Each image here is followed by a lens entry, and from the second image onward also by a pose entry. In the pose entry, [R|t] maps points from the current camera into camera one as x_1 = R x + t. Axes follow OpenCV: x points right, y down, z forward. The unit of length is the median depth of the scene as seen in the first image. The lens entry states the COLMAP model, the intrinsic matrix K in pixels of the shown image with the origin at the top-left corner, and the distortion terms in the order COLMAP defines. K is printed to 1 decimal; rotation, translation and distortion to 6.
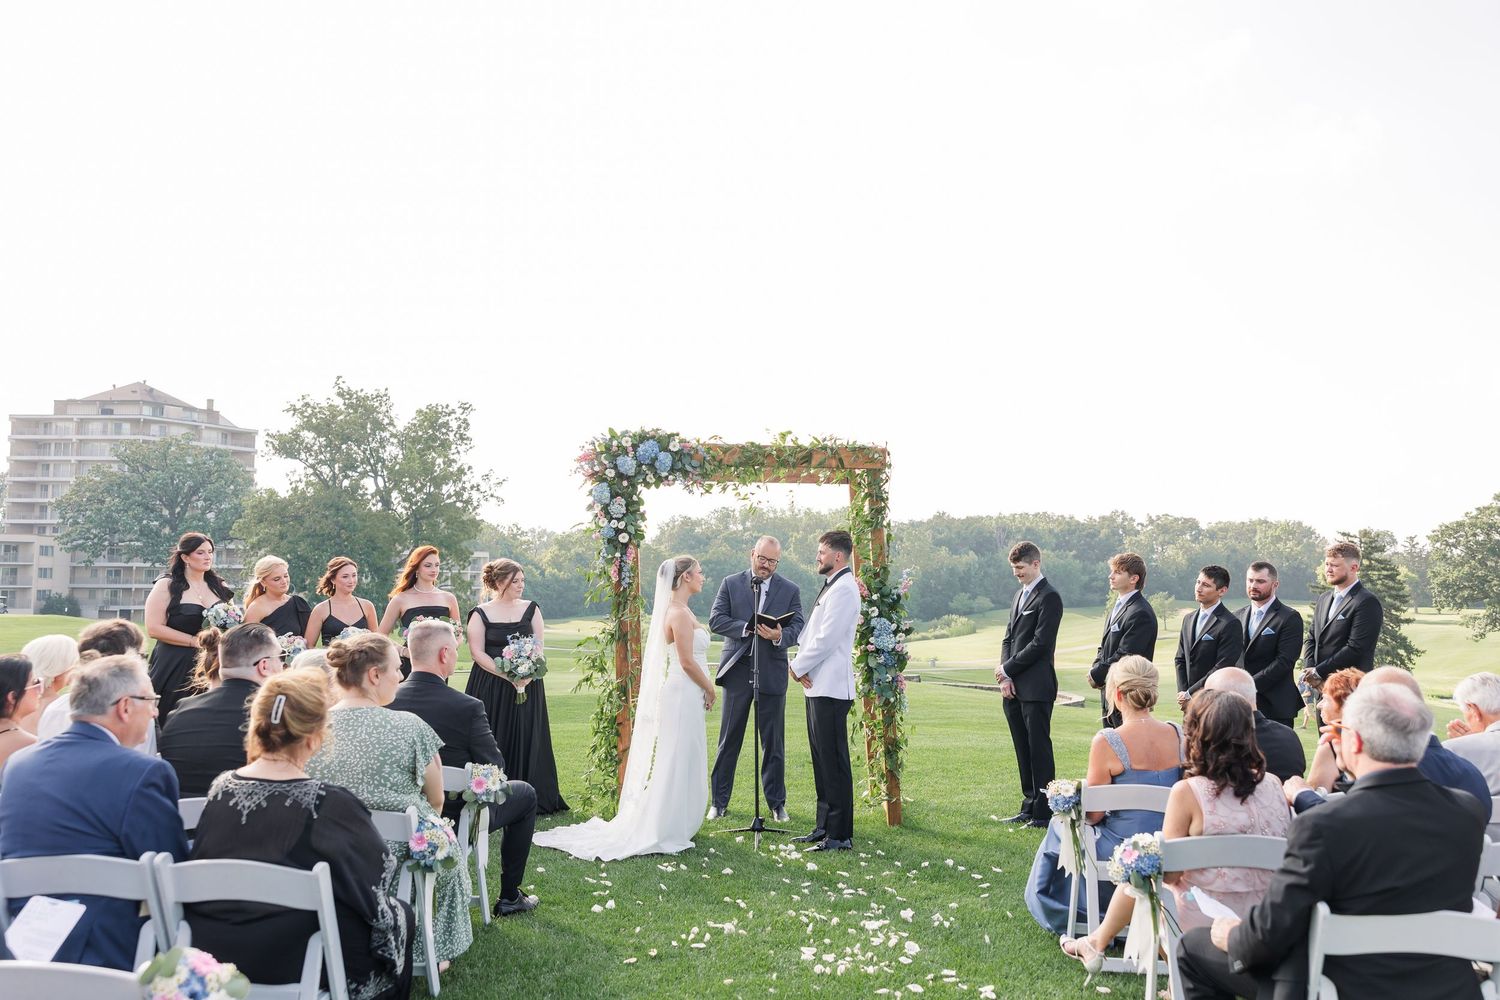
lens RADIAL K [[1194.7, 0, 750.0], [0, 1194.7, 500.0], [0, 0, 1]] dist [0.004345, 0.001653]
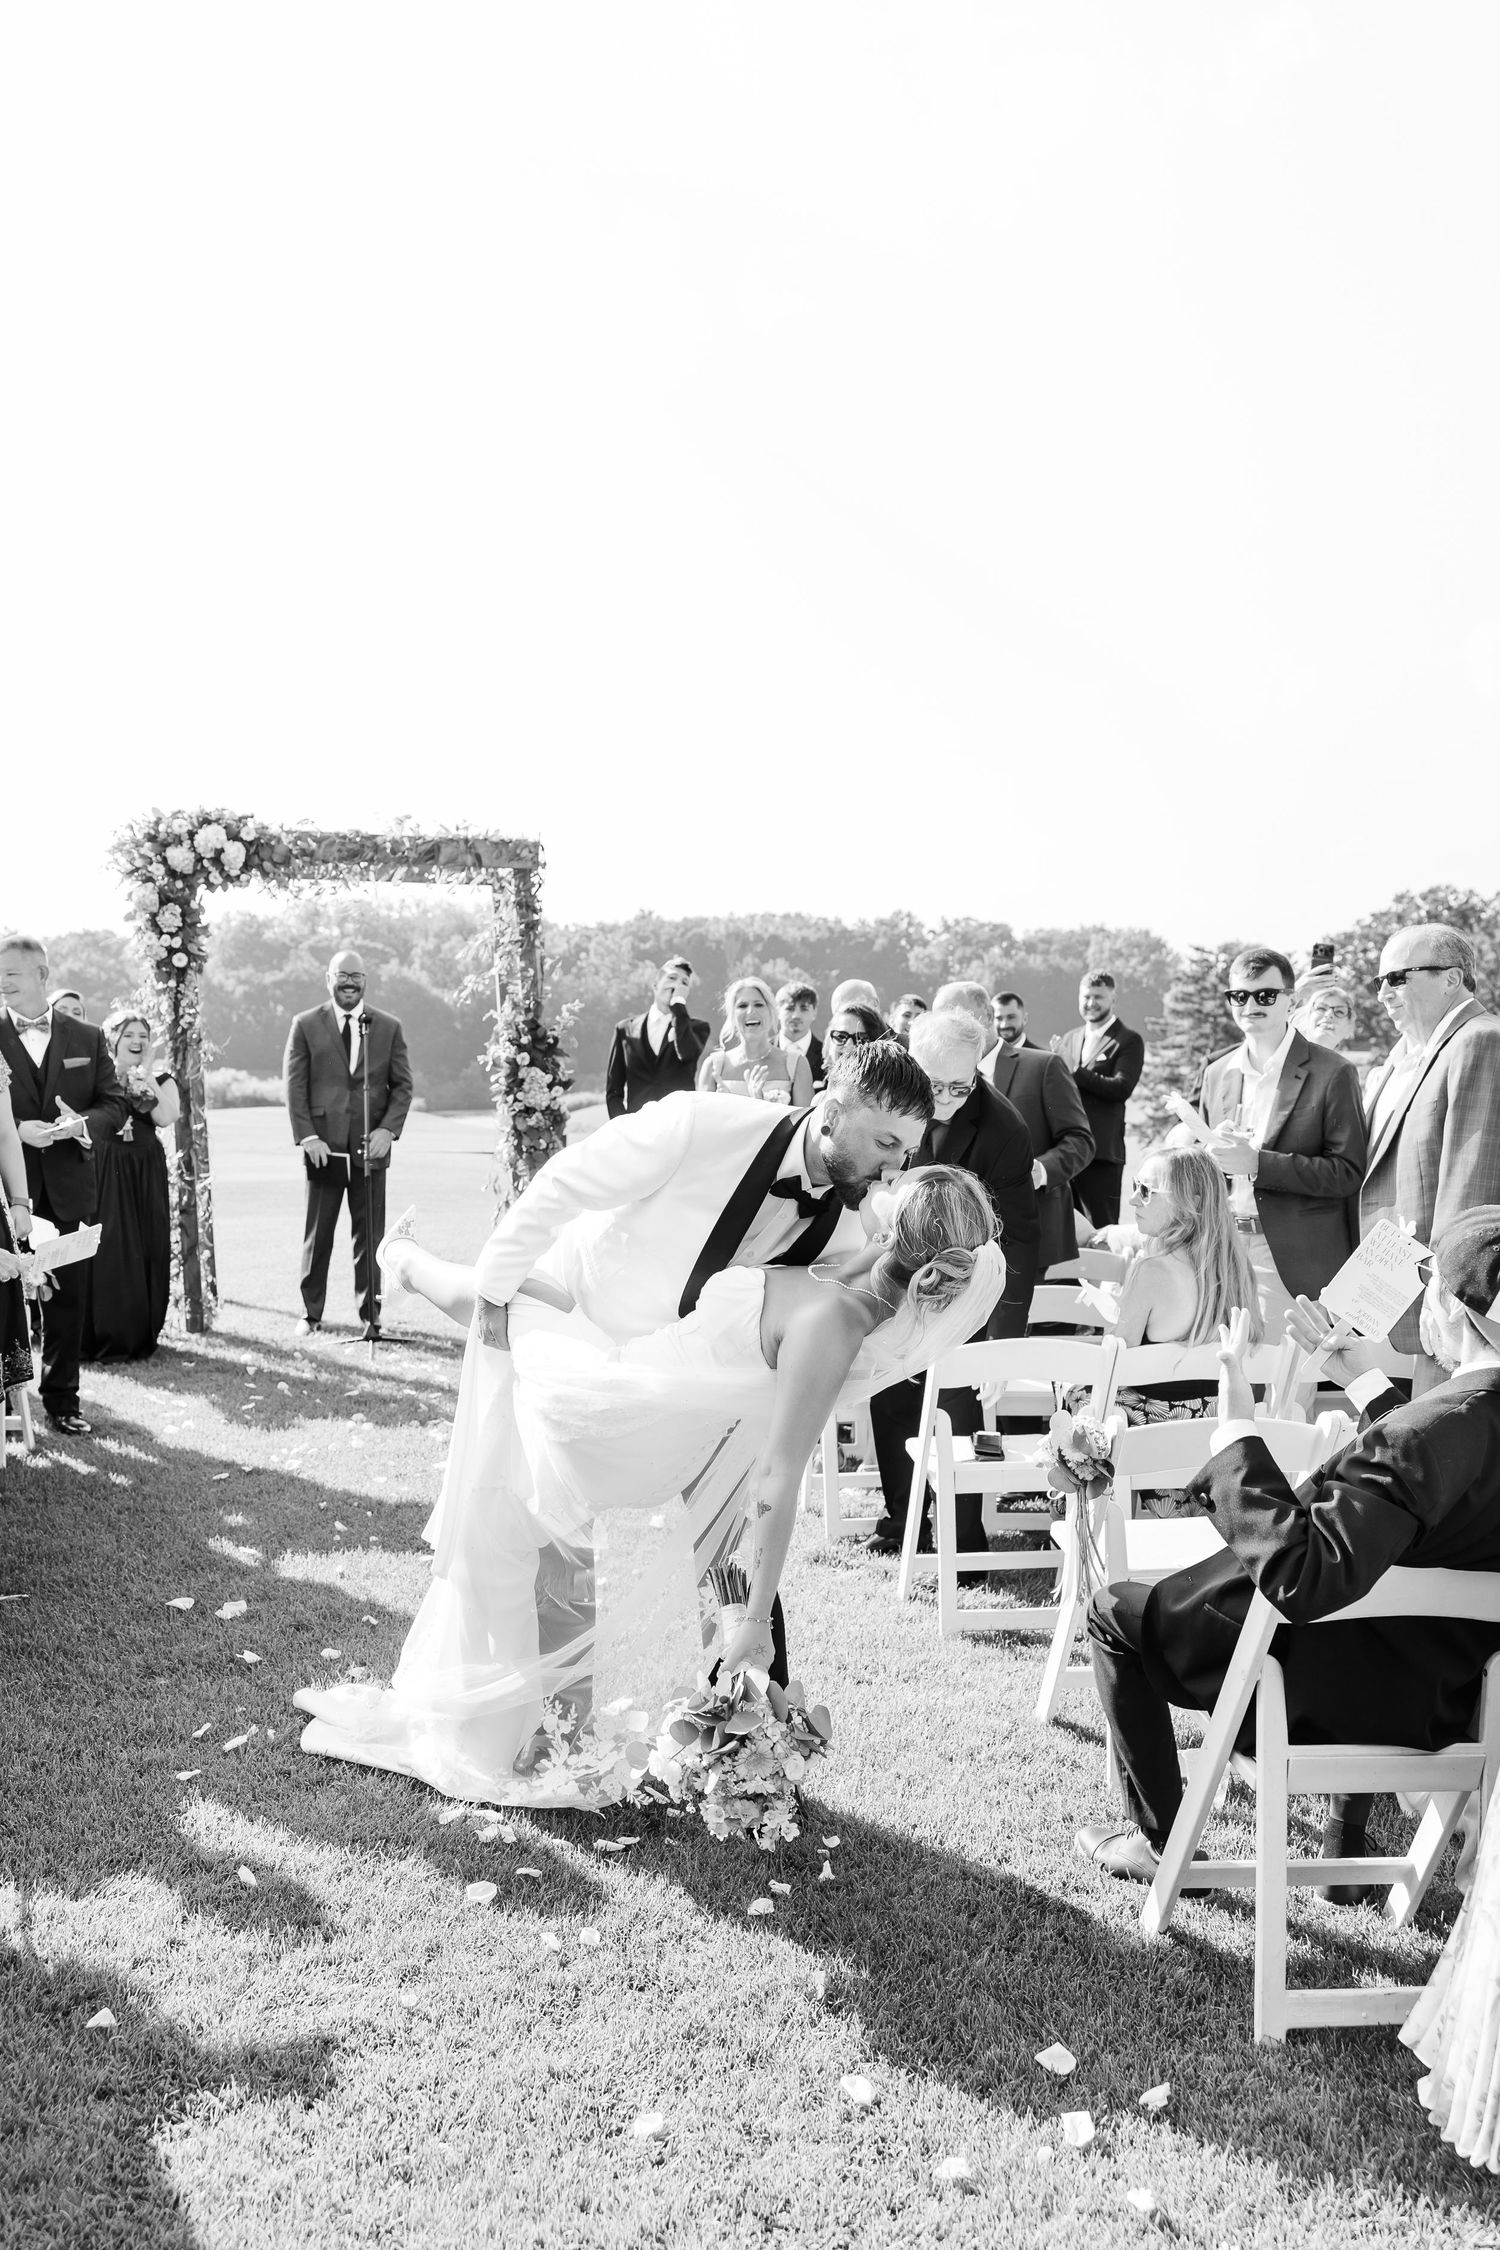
lens RADIAL K [[1809.6, 0, 722.8], [0, 1809.6, 1179.6], [0, 0, 1]] dist [0.005945, 0.002198]
pose [[0.979987, -0.018236, 0.198226, -0.000757], [-0.013317, 0.987559, 0.156686, -0.004631], [-0.198617, -0.156189, 0.967552, -0.054107]]
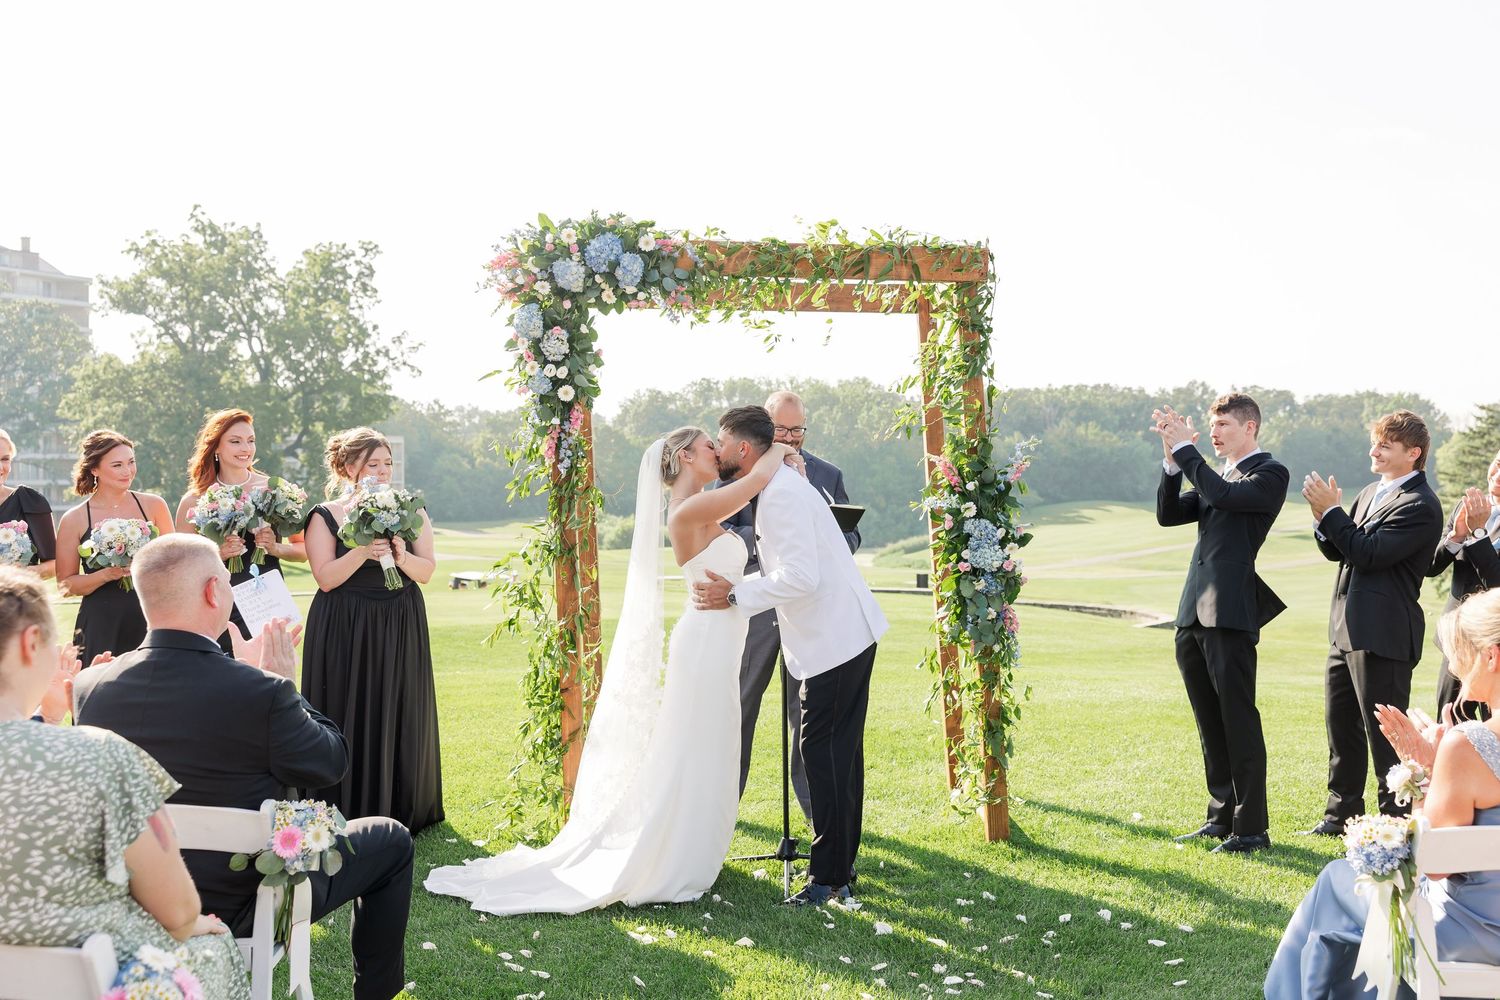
lens RADIAL K [[1487.8, 0, 811.7], [0, 1487.8, 491.6], [0, 0, 1]] dist [0.022244, 0.013690]
pose [[0.998740, -0.006899, 0.049708, -0.005989], [0.002849, 0.996702, 0.081097, 0.006841], [-0.050104, -0.080853, 0.995466, 0.075924]]
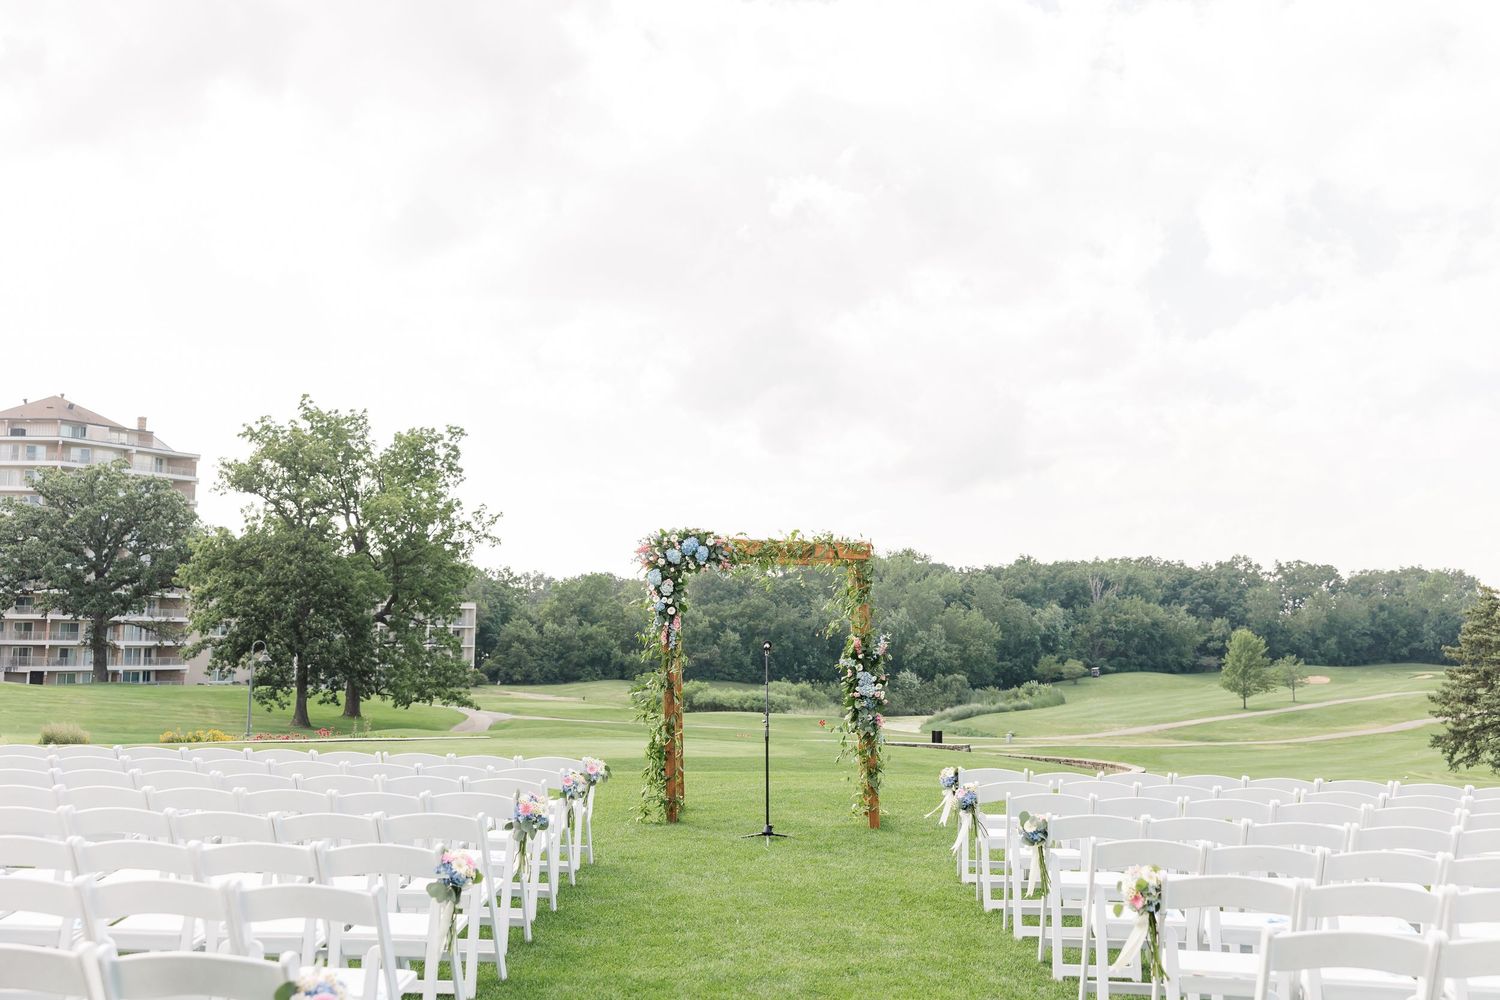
lens RADIAL K [[1487.8, 0, 811.7], [0, 1487.8, 491.6], [0, 0, 1]] dist [0.022244, 0.013690]
pose [[0.999918, 0.006085, 0.011227, 0.010460], [-0.005734, 0.999502, -0.031045, -0.016985], [-0.011410, 0.030978, 0.999455, -0.222907]]
